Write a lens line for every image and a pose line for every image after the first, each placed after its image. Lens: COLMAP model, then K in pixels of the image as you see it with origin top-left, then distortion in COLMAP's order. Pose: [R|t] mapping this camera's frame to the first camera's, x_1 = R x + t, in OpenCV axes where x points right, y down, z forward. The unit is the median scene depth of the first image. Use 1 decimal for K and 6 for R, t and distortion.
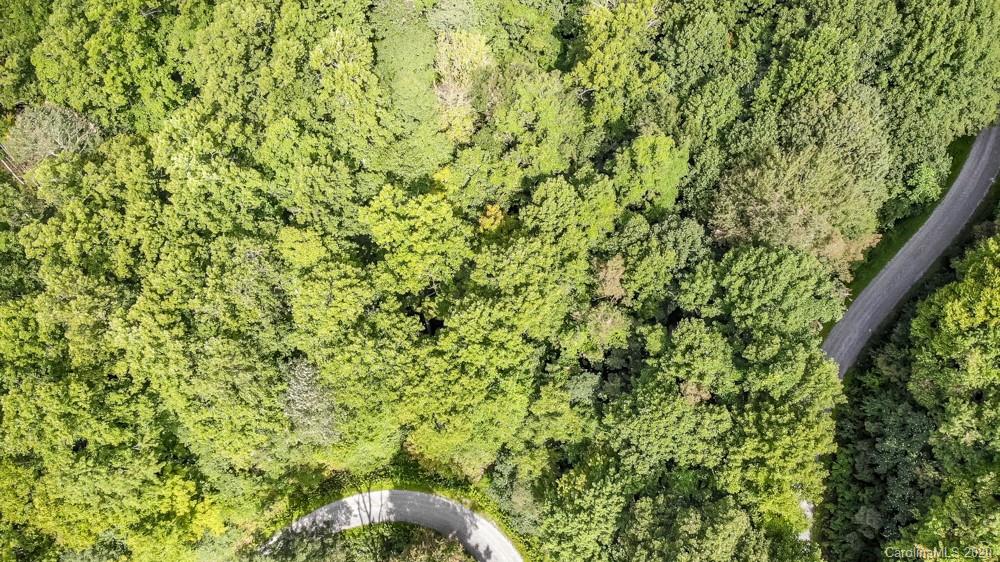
lens RADIAL K [[711.7, 0, 501.0], [0, 711.7, 278.1], [0, 0, 1]] dist [0.124877, -0.187788]
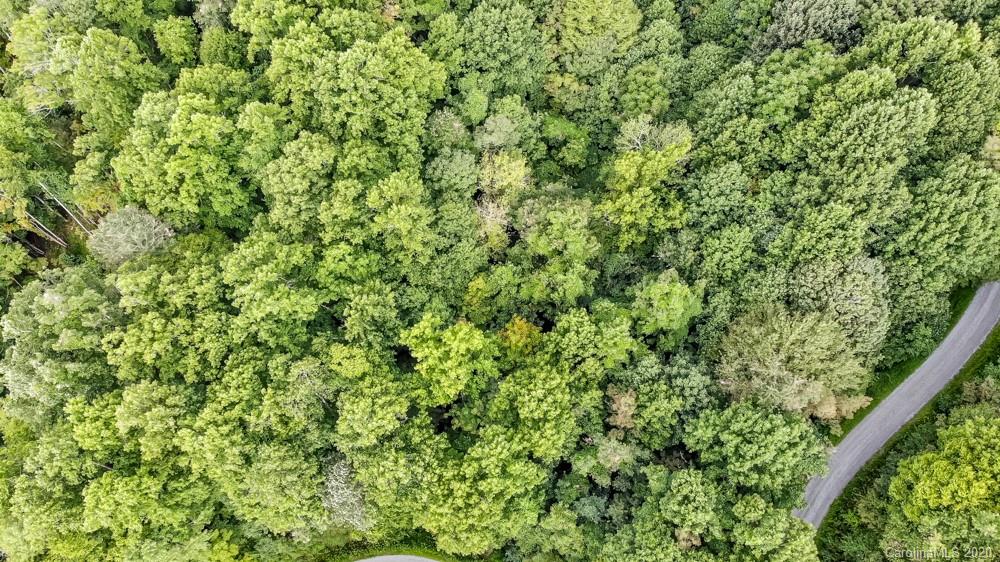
lens RADIAL K [[711.7, 0, 501.0], [0, 711.7, 278.1], [0, 0, 1]] dist [0.124877, -0.187788]
pose [[0.996671, 0.073855, -0.034523, -0.009409], [-0.072034, 0.996082, 0.051305, -0.253138], [0.038177, -0.048648, 0.998086, -0.105200]]
